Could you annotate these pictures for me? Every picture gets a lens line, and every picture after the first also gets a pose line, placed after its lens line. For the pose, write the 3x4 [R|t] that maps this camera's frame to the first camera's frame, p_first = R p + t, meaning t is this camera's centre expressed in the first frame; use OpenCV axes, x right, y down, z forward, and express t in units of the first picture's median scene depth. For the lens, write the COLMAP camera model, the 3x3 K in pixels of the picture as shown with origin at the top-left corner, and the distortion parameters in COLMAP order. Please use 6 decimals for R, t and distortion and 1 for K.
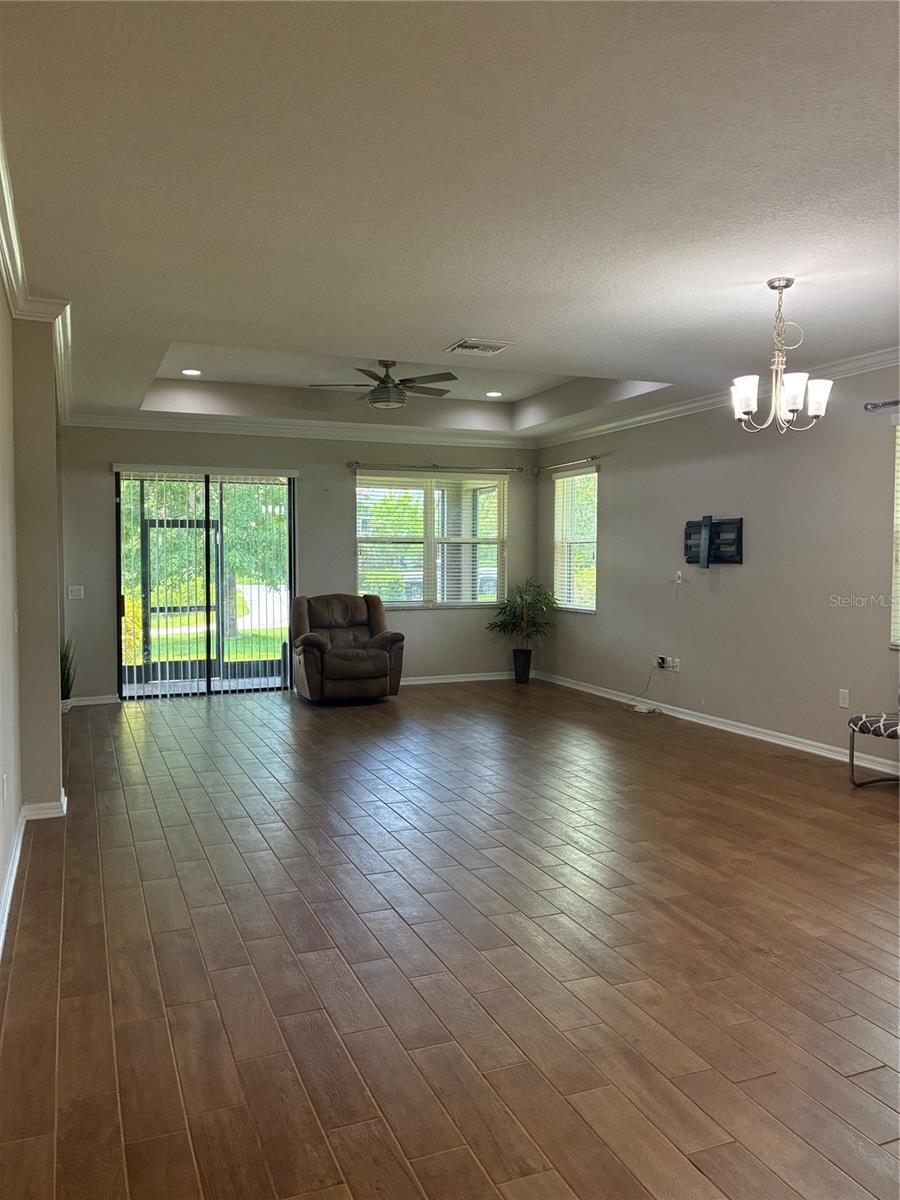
lens RADIAL K [[906.3, 0, 444.3], [0, 906.3, 591.9], [0, 0, 1]] dist [0.075031, -0.122659]
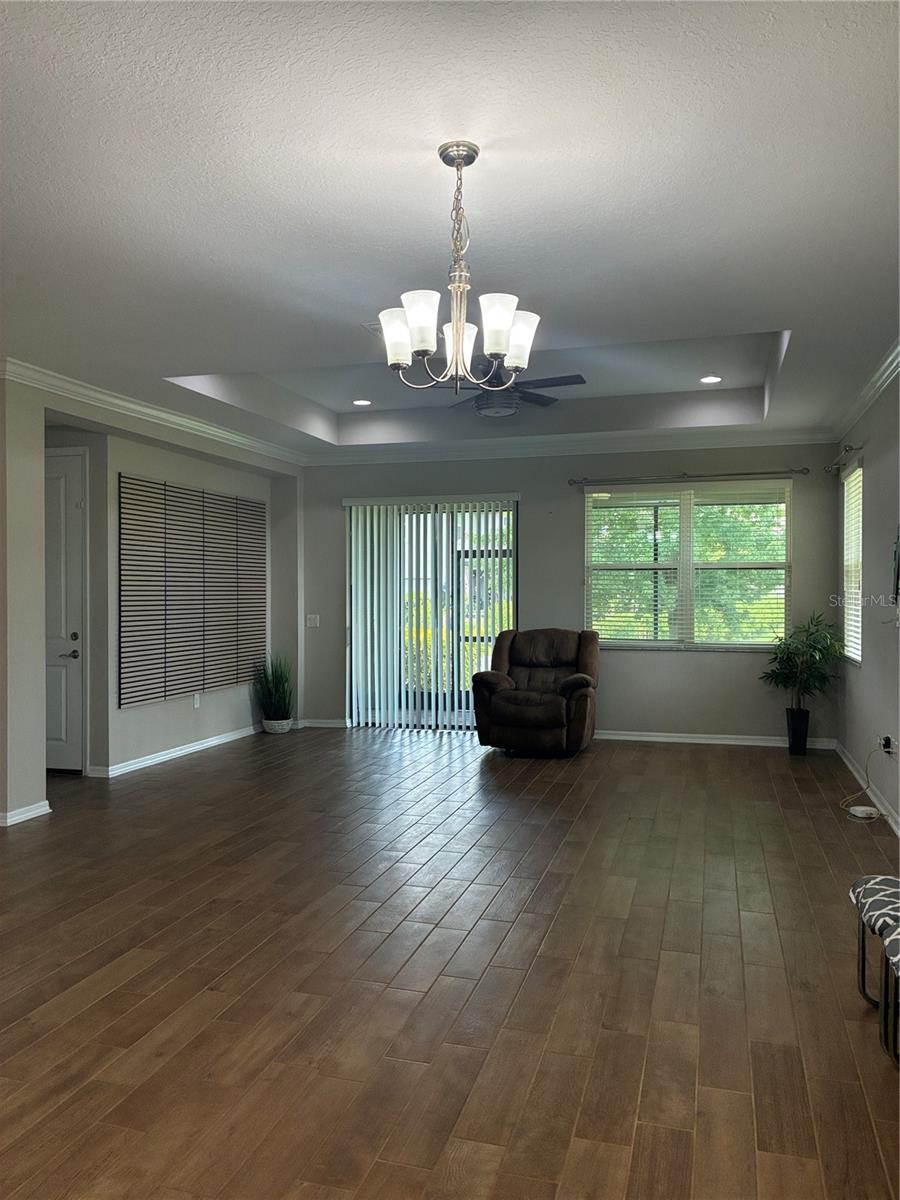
lens RADIAL K [[906.3, 0, 444.3], [0, 906.3, 591.9], [0, 0, 1]] dist [0.075031, -0.122659]
pose [[0.786366, 0.001365, -0.617759, 0.353940], [-0.020748, 0.999492, -0.024203, -0.009996], [0.617412, 0.031850, 0.785995, 0.243027]]
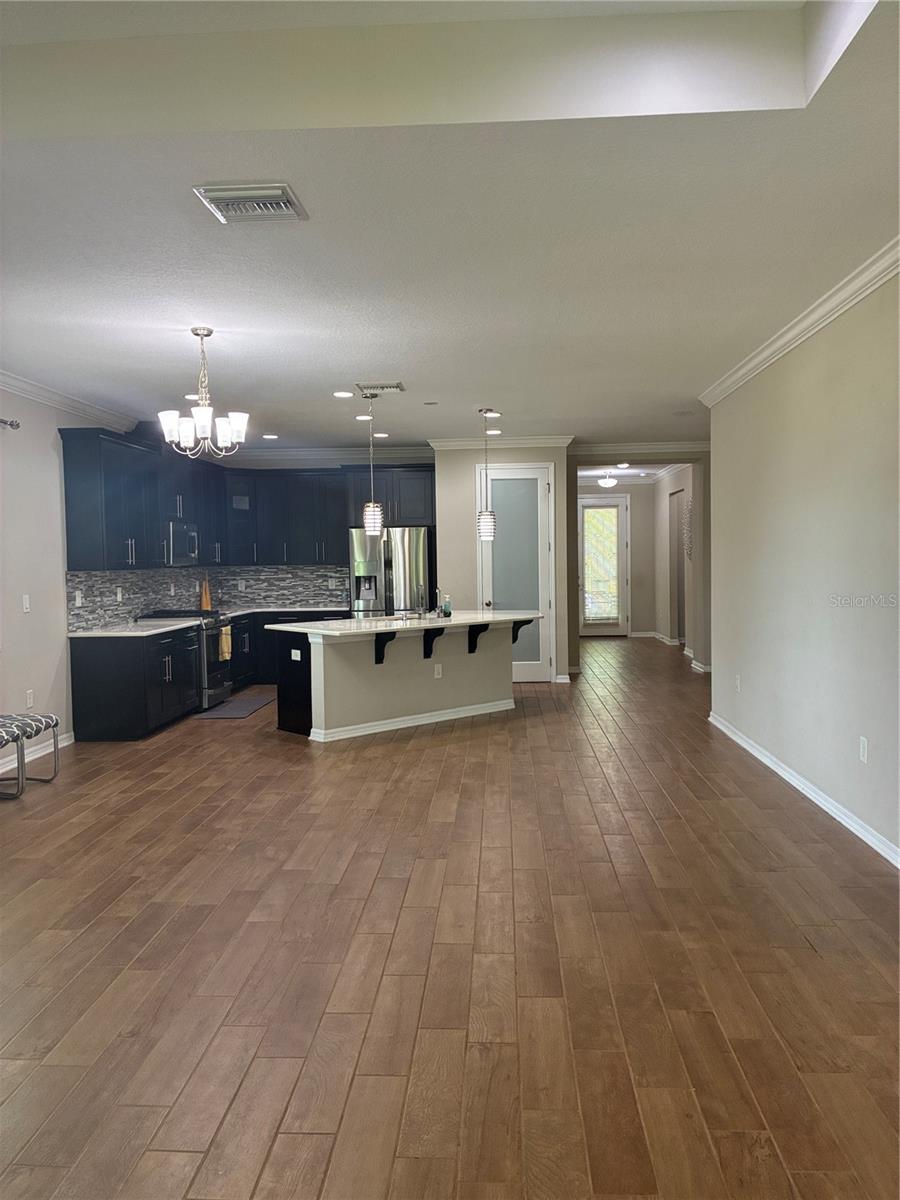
lens RADIAL K [[912.6, 0, 450.5], [0, 912.6, 585.7], [0, 0, 1]] dist [0.043483, -0.066705]
pose [[-0.904962, 0.002156, 0.425488, -0.205698], [0.032381, 0.997436, 0.063817, -0.035985], [-0.424259, 0.071529, -0.902711, 0.933189]]
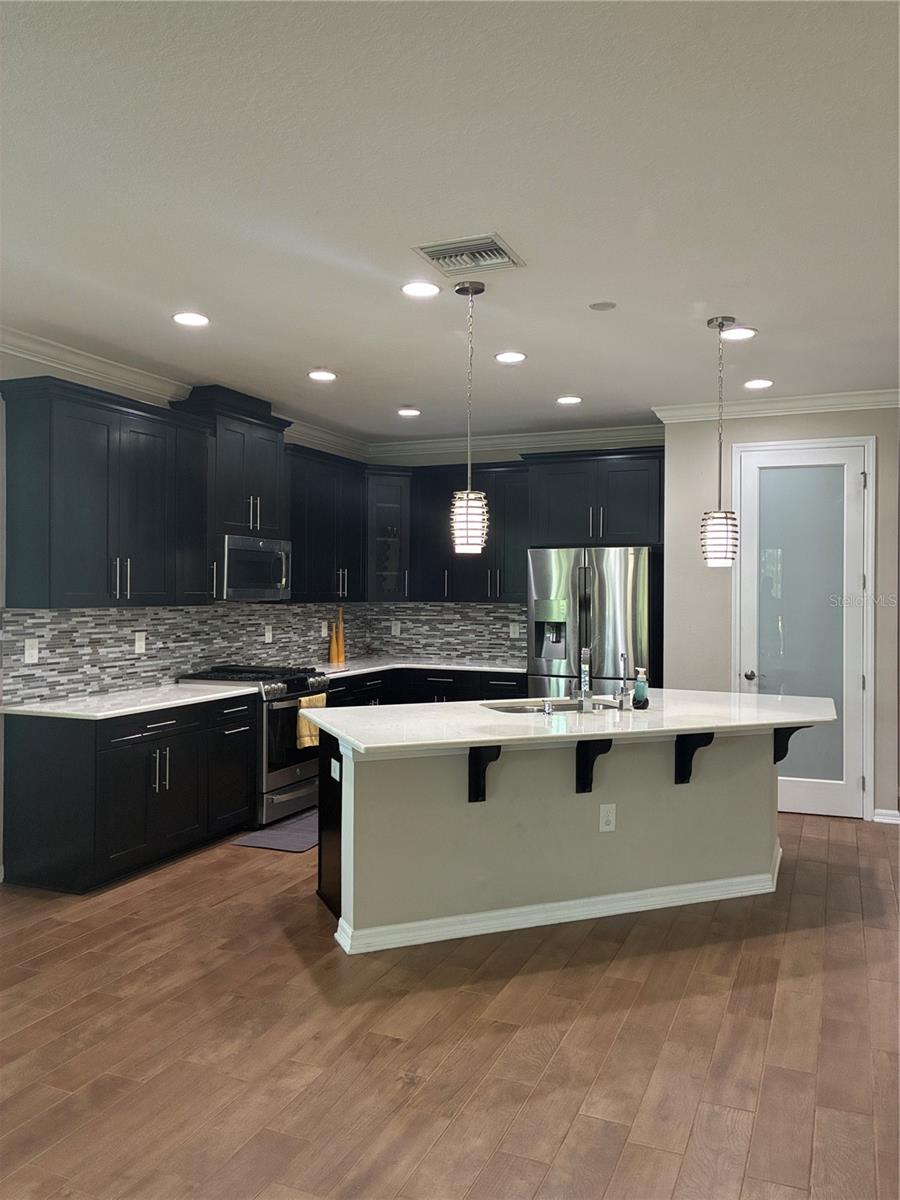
lens RADIAL K [[906.3, 0, 444.3], [0, 906.3, 591.9], [0, 0, 1]] dist [0.075031, -0.122659]
pose [[-0.705000, -0.002931, 0.709201, -0.090213], [0.022553, 0.999393, 0.026550, -0.025035], [-0.708849, 0.034713, -0.704506, 0.539447]]
